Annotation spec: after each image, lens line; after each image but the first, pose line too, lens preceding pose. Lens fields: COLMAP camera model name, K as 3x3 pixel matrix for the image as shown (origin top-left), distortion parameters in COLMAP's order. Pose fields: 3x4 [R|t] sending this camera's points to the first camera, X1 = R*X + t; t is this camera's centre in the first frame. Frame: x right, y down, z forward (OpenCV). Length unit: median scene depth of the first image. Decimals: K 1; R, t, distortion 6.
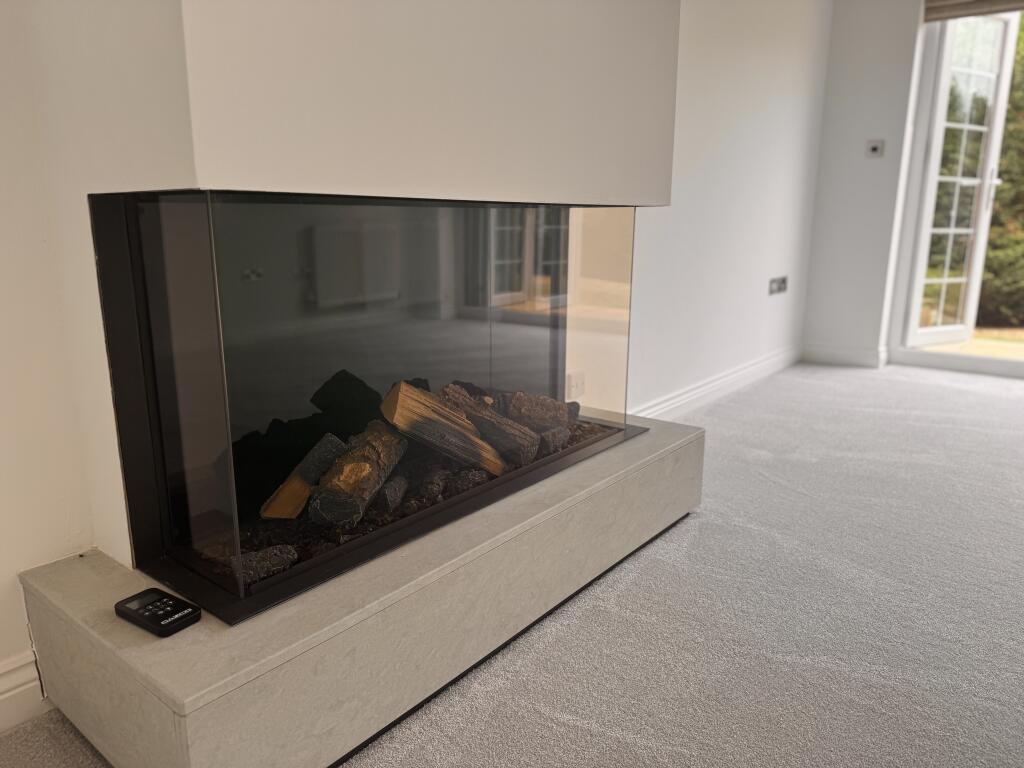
lens RADIAL K [[725.3, 0, 512.0], [0, 725.3, 384.0], [0, 0, 1]] dist [0.026388, -0.040102]
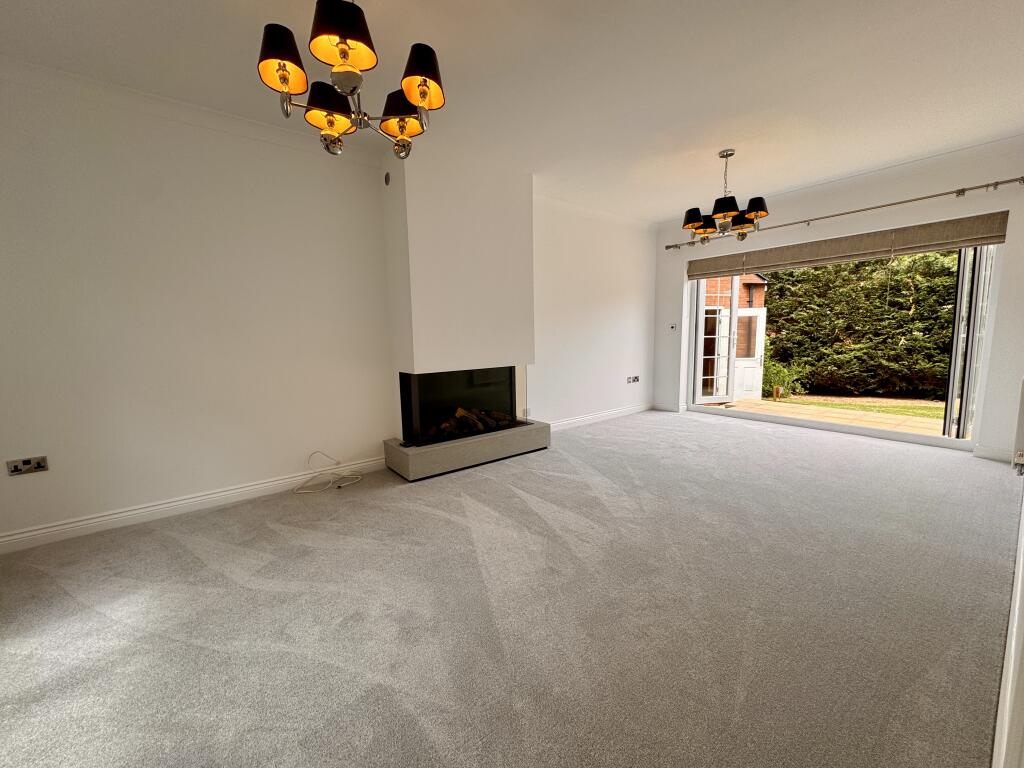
lens RADIAL K [[410.9, 0, 512.0], [0, 410.9, 384.0], [0, 0, 1]] dist [0.000476, -0.000153]
pose [[0.970498, 0.002791, -0.241093, 0.573412], [-0.026693, 0.995030, -0.095930, 0.065097], [0.239627, 0.099535, 0.965749, -1.028400]]
